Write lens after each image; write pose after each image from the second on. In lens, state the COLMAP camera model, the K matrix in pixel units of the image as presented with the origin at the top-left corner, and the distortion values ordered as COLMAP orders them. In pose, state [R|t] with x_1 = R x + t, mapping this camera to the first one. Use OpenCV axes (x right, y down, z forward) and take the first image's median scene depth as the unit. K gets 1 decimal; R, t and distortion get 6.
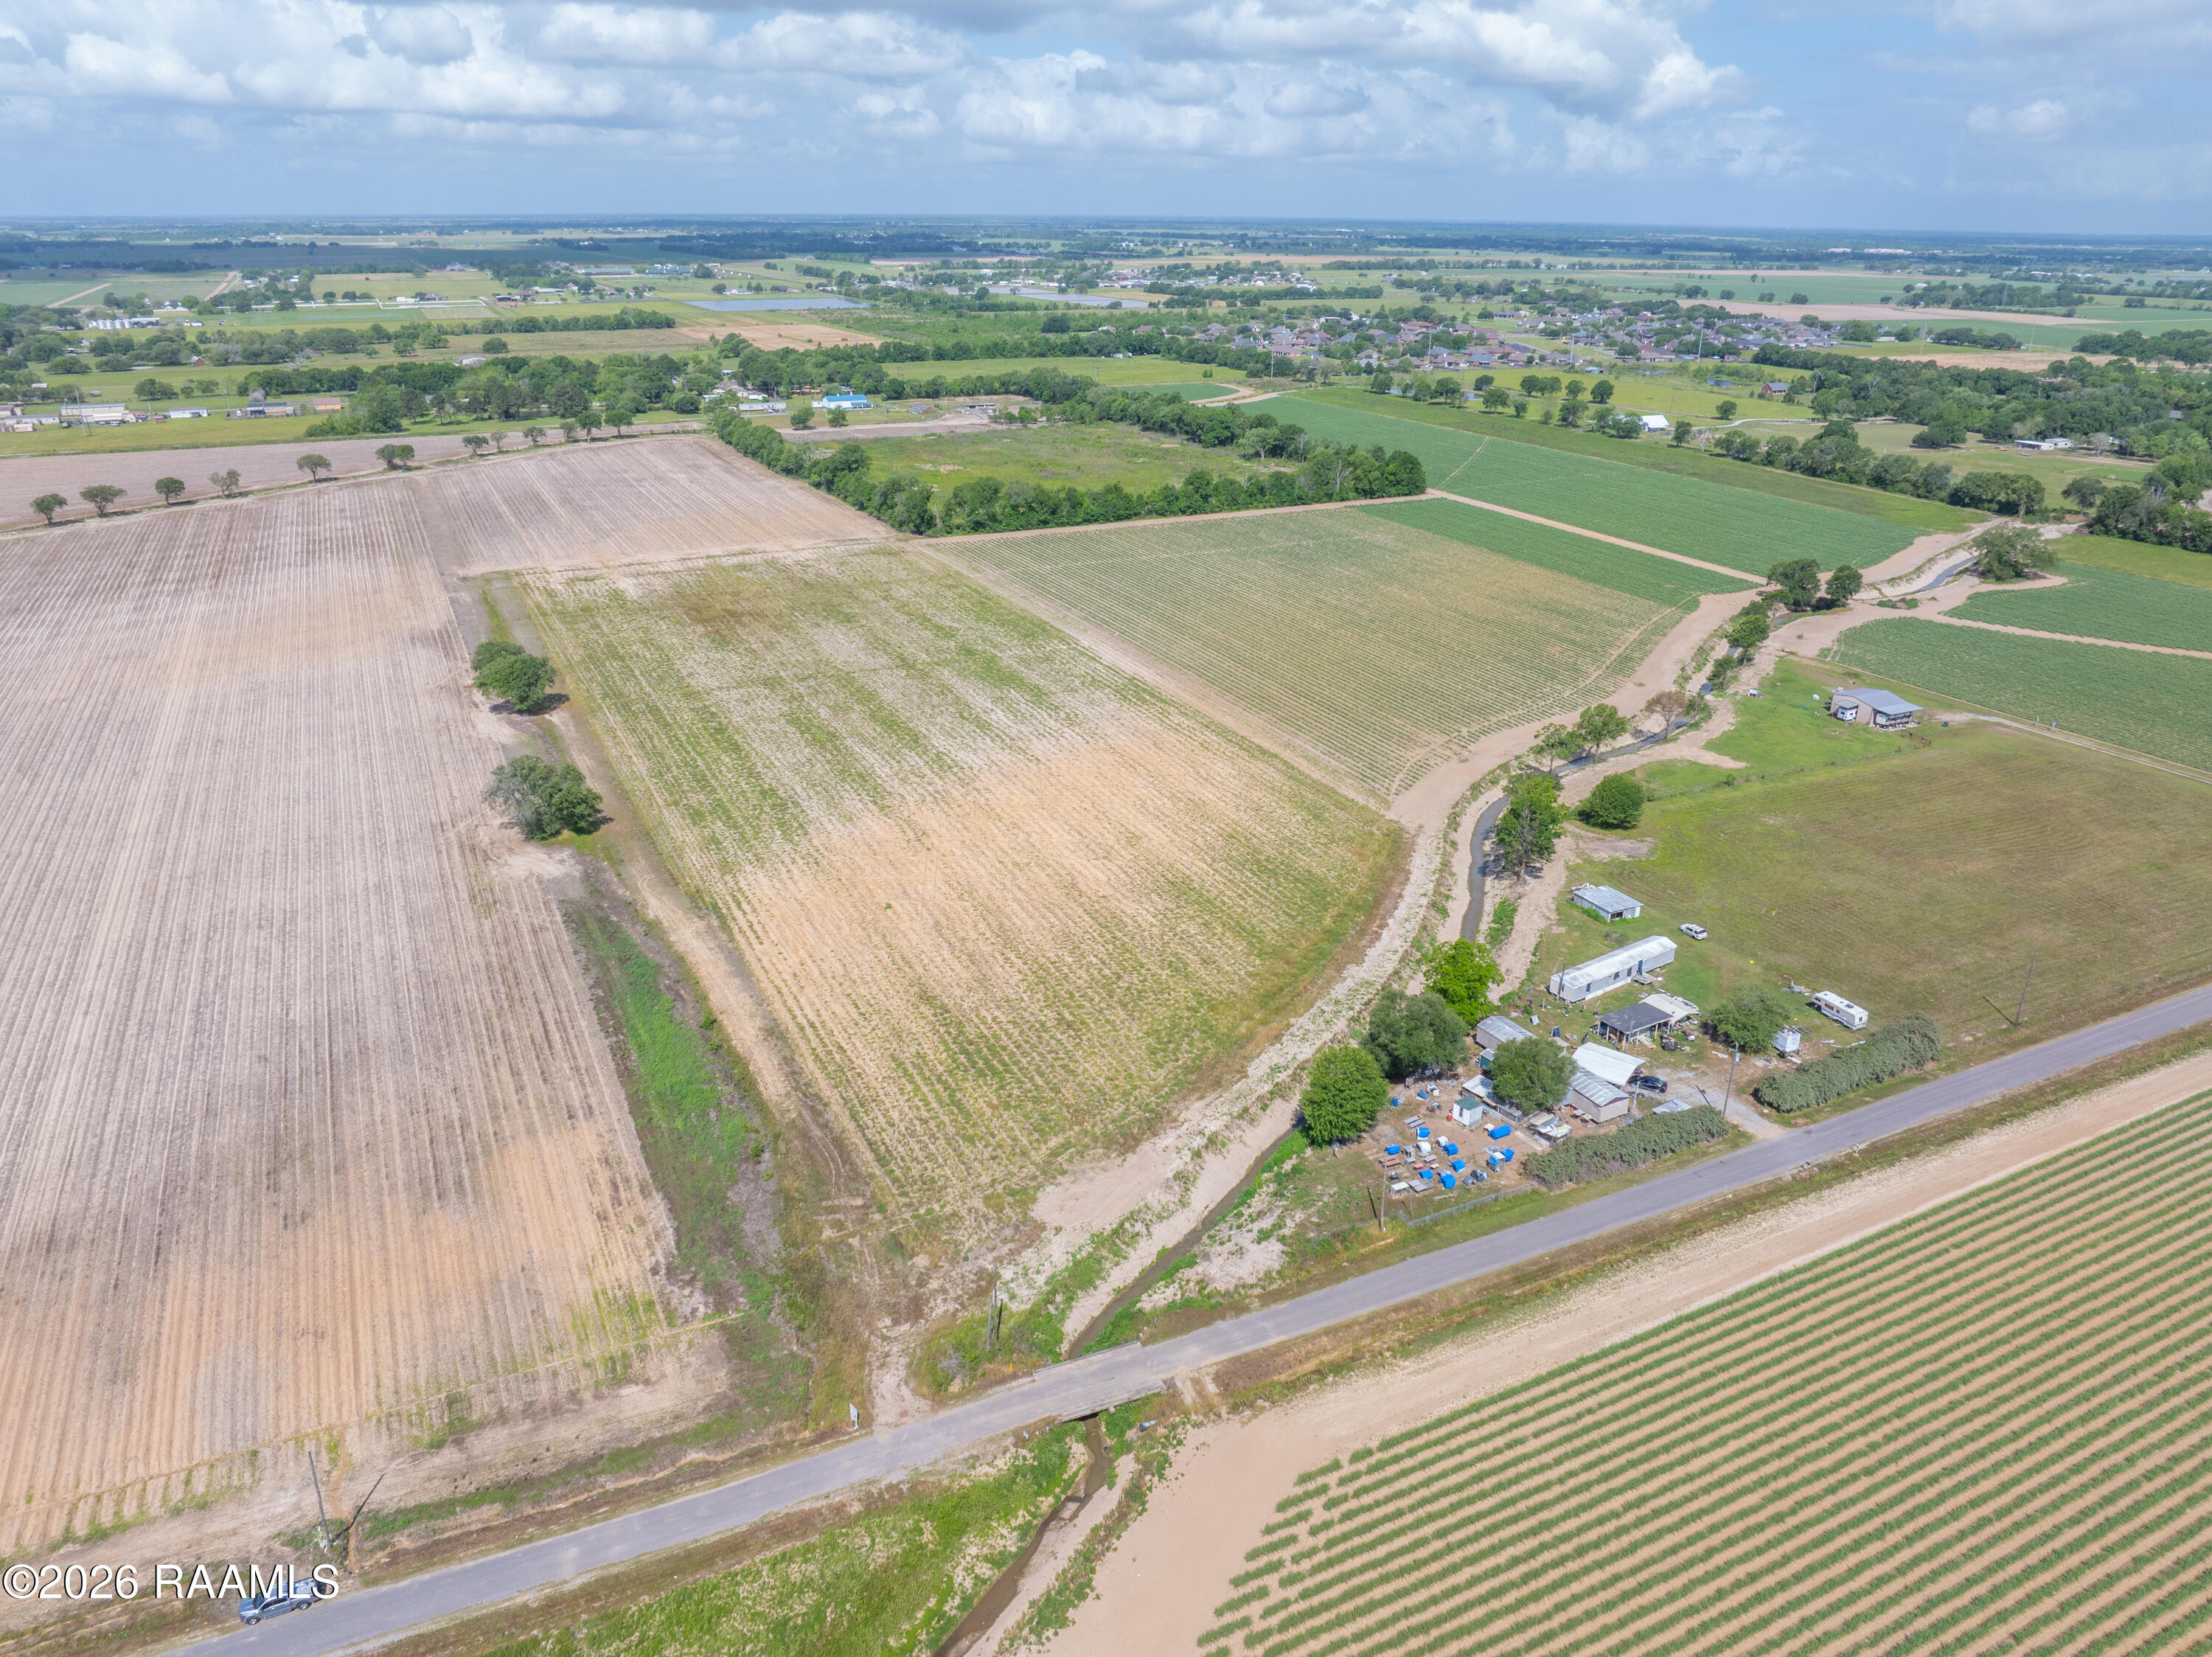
lens RADIAL K [[1553.8, 0, 1121.7], [0, 1553.8, 820.5], [0, 0, 1]] dist [-0.039096, 0.000756]
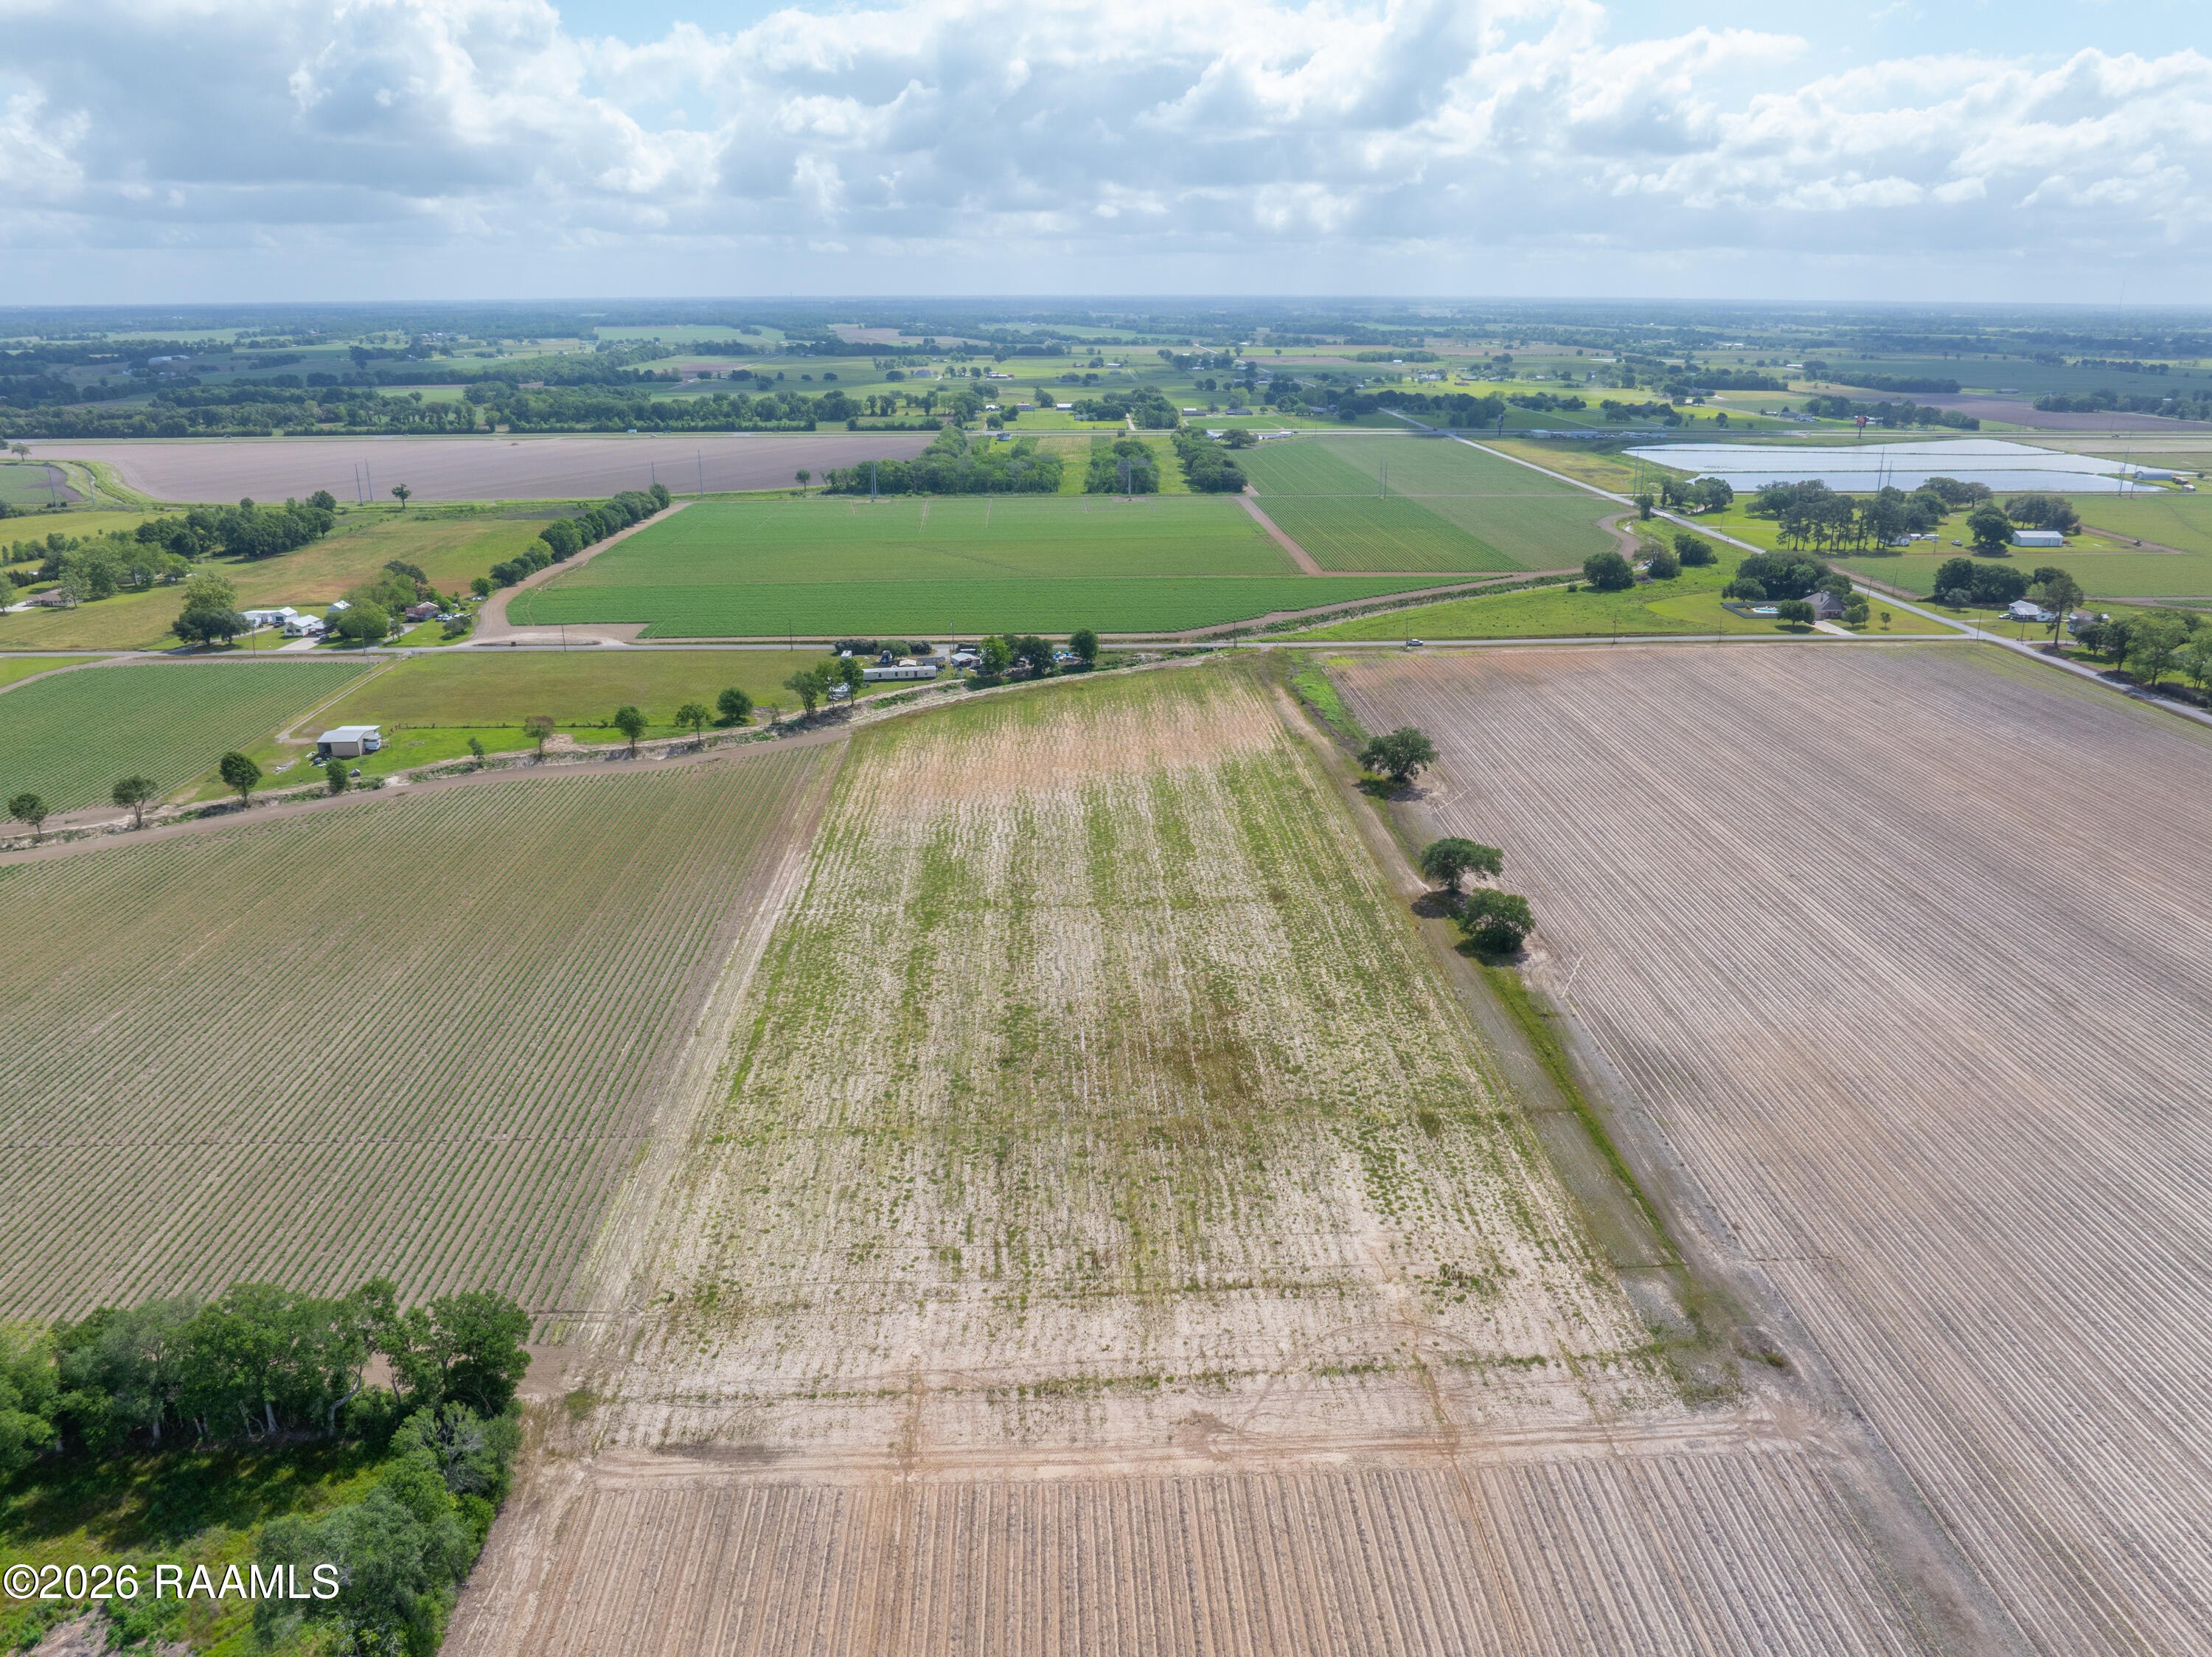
lens RADIAL K [[1544.9, 0, 1119.8], [0, 1544.9, 833.3], [0, 0, 1]] dist [-0.037707, 0.005151]
pose [[-0.917469, -0.141895, 0.371639, -0.551178], [0.138845, 0.761251, 0.633419, -0.728972], [-0.372790, 0.632742, -0.678723, 1.712443]]
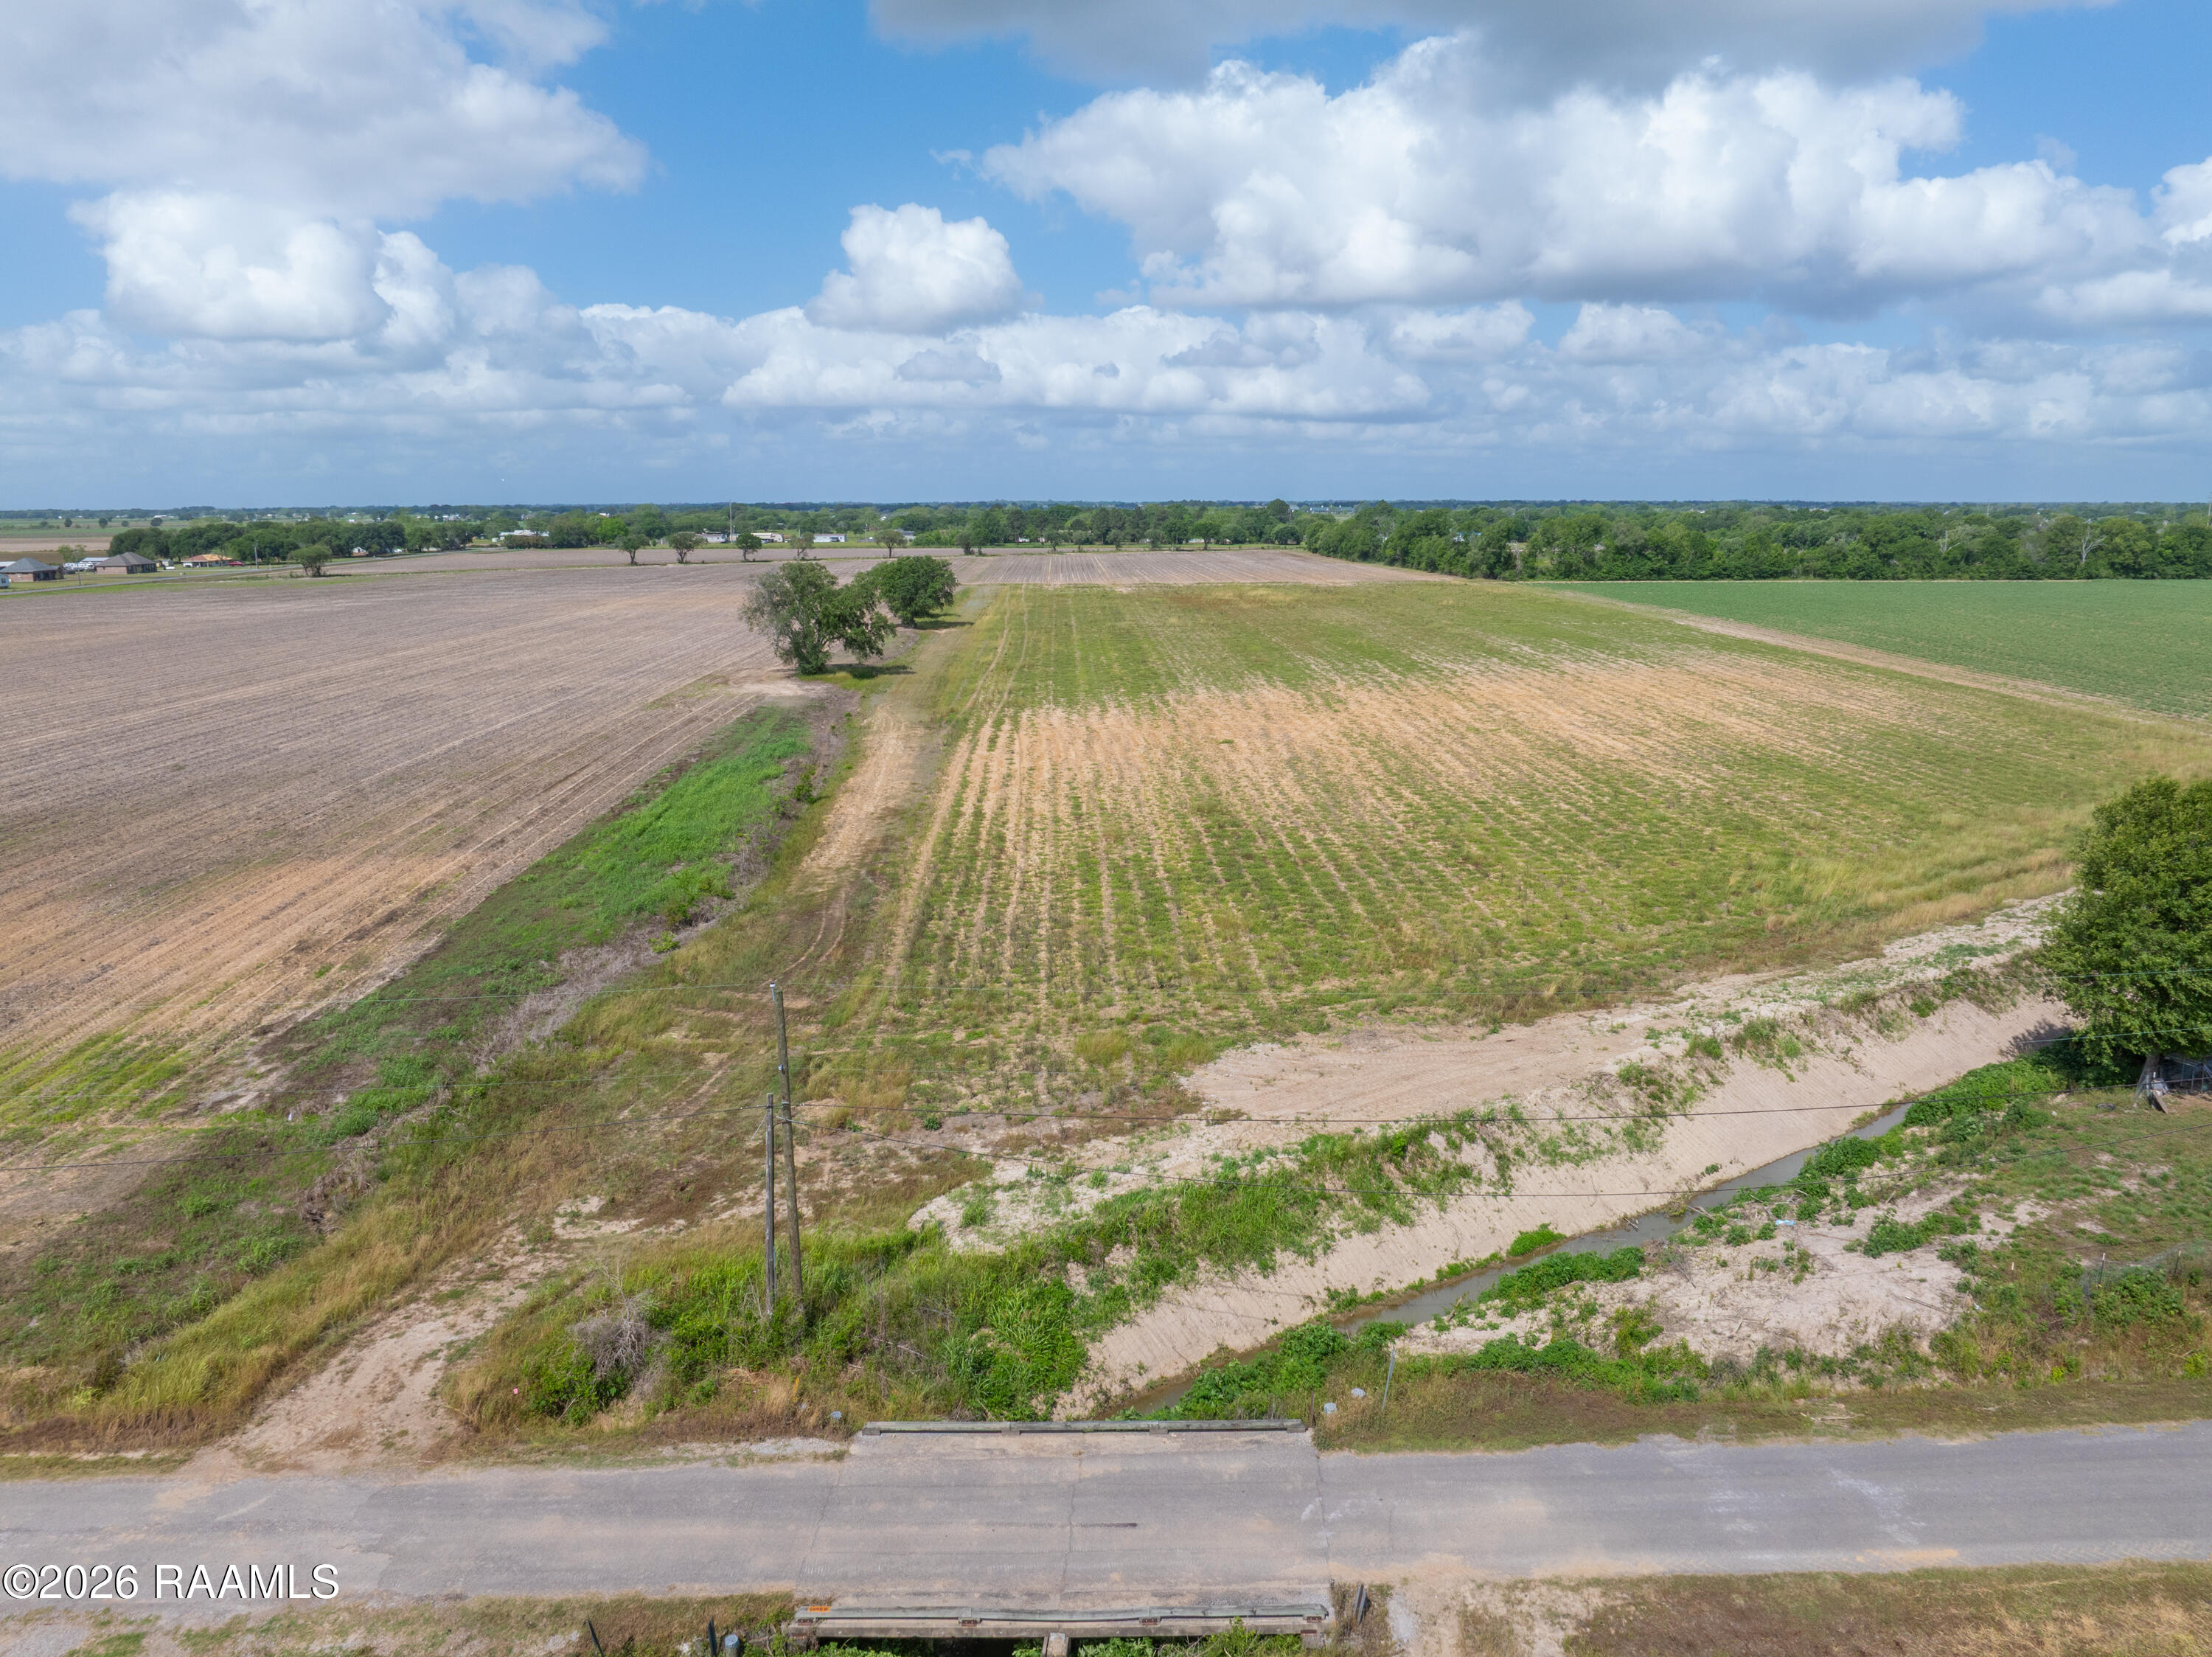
lens RADIAL K [[1553.8, 0, 1121.7], [0, 1553.8, 820.5], [0, 0, 1]] dist [-0.039096, 0.000756]
pose [[0.914482, 0.067353, -0.398981, 0.035512], [-0.135839, 0.979925, -0.145925, 0.130318], [0.381143, 0.187643, 0.905274, 0.344878]]
